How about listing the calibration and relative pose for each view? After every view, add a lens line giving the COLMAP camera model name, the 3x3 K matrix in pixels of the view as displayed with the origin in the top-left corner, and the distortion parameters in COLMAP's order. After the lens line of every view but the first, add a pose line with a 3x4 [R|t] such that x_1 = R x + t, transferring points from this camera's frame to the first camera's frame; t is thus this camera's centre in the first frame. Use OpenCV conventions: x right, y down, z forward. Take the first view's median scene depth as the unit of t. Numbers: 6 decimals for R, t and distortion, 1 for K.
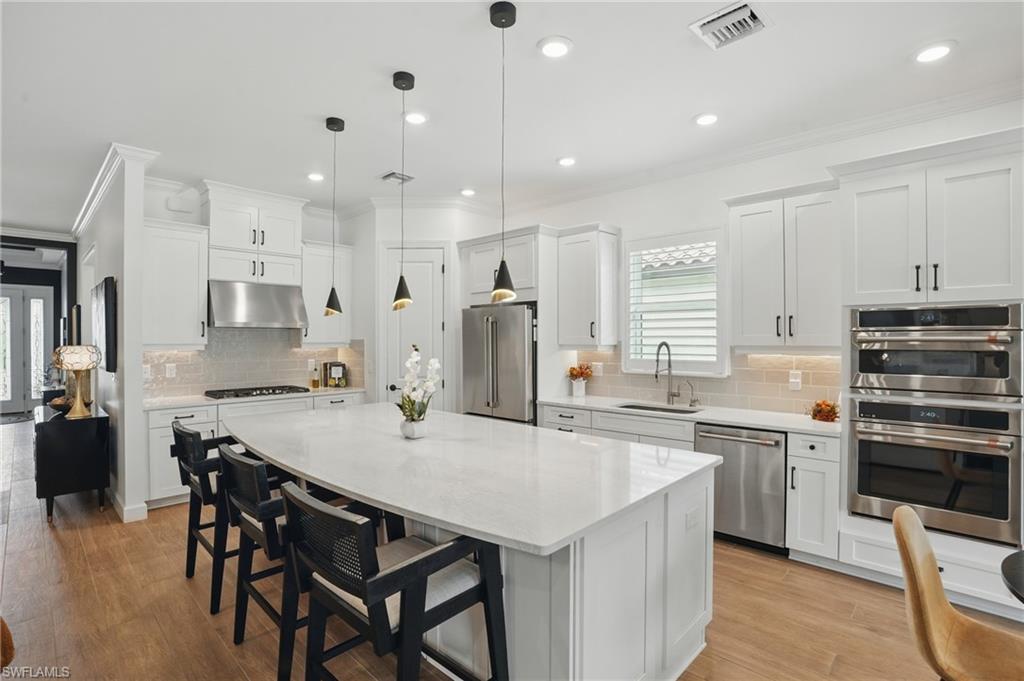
lens RADIAL K [[470.3, 0, 466.4], [0, 470.3, 337.8], [0, 0, 1]] dist [-0.053312, 0.009733]
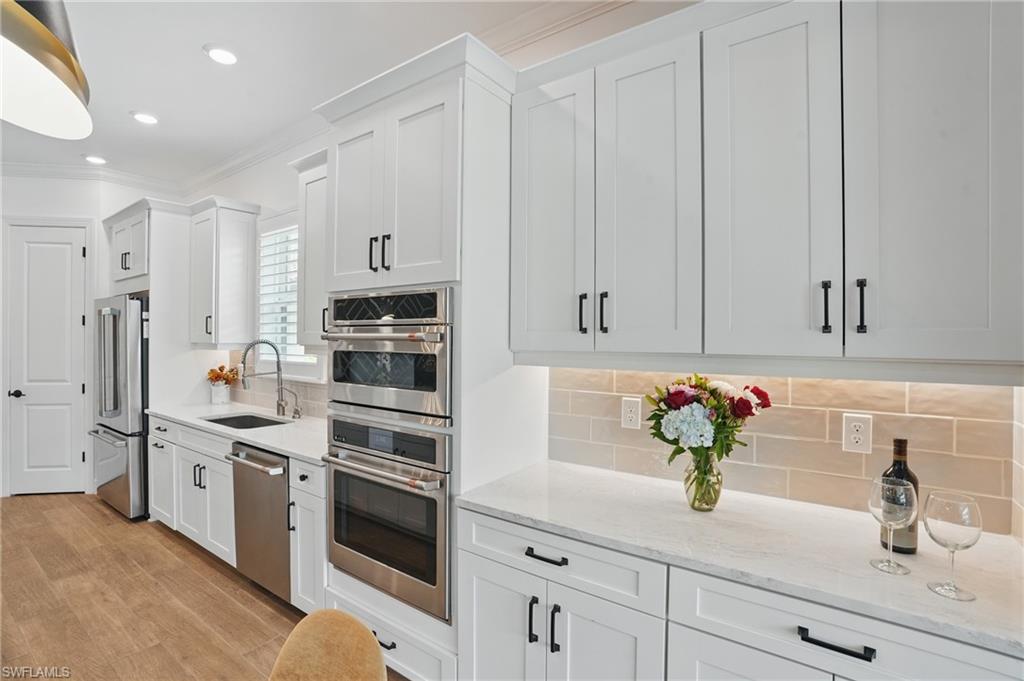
lens RADIAL K [[470.3, 0, 465.4], [0, 470.3, 336.1], [0, 0, 1]] dist [-0.053312, 0.009733]
pose [[0.992486, 0.008392, 0.122068, 0.666718], [-0.007909, 0.999959, -0.004439, 0.002316], [-0.122101, 0.003441, 0.992512, 0.137210]]
